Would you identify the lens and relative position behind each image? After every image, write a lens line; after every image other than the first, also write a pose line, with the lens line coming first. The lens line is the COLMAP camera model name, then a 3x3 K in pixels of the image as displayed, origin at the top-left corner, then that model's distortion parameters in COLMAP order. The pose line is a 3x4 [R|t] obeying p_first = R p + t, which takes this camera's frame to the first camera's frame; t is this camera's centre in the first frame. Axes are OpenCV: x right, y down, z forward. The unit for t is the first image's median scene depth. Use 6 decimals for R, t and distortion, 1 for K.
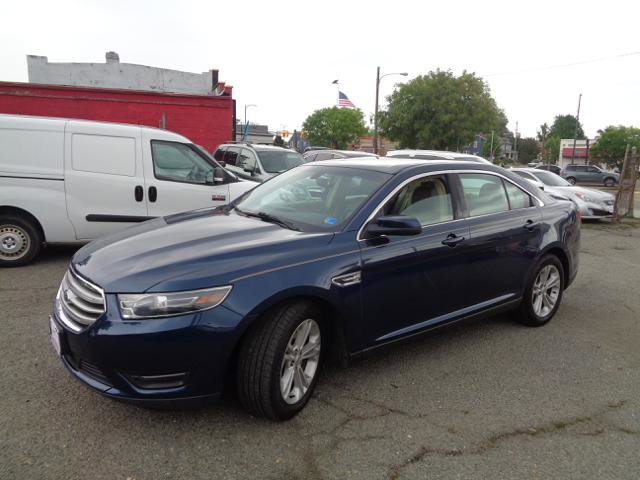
lens RADIAL K [[475.0, 0, 320.0], [0, 475.0, 240.0], [0, 0, 1]] dist [0.003640, 0.005181]
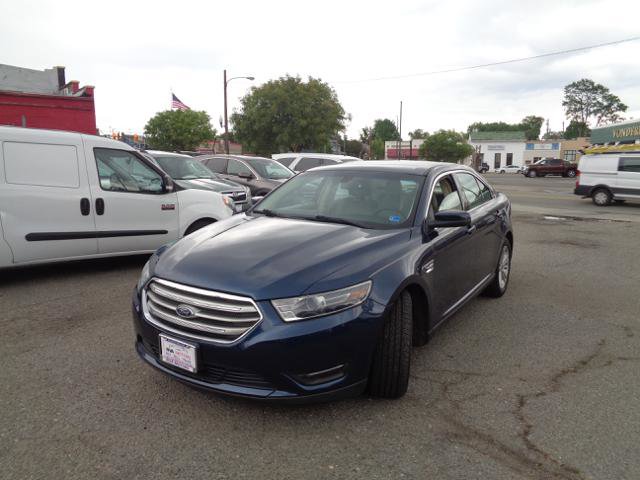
lens RADIAL K [[475.0, 0, 320.0], [0, 475.0, 240.0], [0, 0, 1]] dist [0.003640, 0.005181]
pose [[0.942710, -0.075590, 0.324936, -0.093922], [0.077362, 0.996975, 0.007483, -0.002300], [-0.324518, 0.018083, 0.945707, -0.001925]]
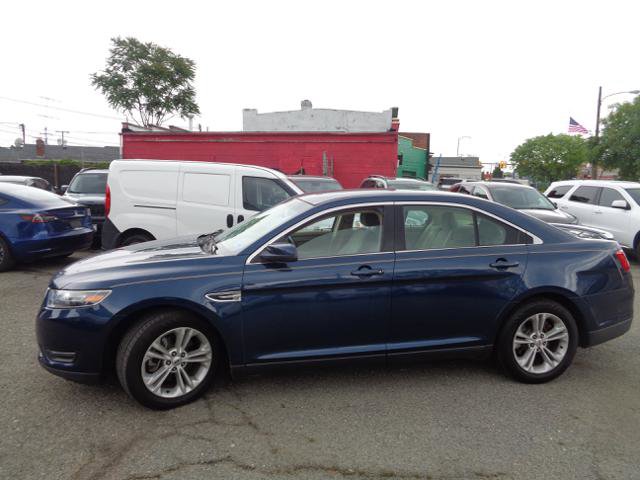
lens RADIAL K [[475.0, 0, 320.0], [0, 475.0, 240.0], [0, 0, 1]] dist [0.003640, 0.005181]
pose [[0.898299, 0.038925, -0.437658, 0.125237], [-0.068402, 0.996313, -0.051785, -0.001524], [0.434028, 0.076456, 0.897649, 0.012397]]
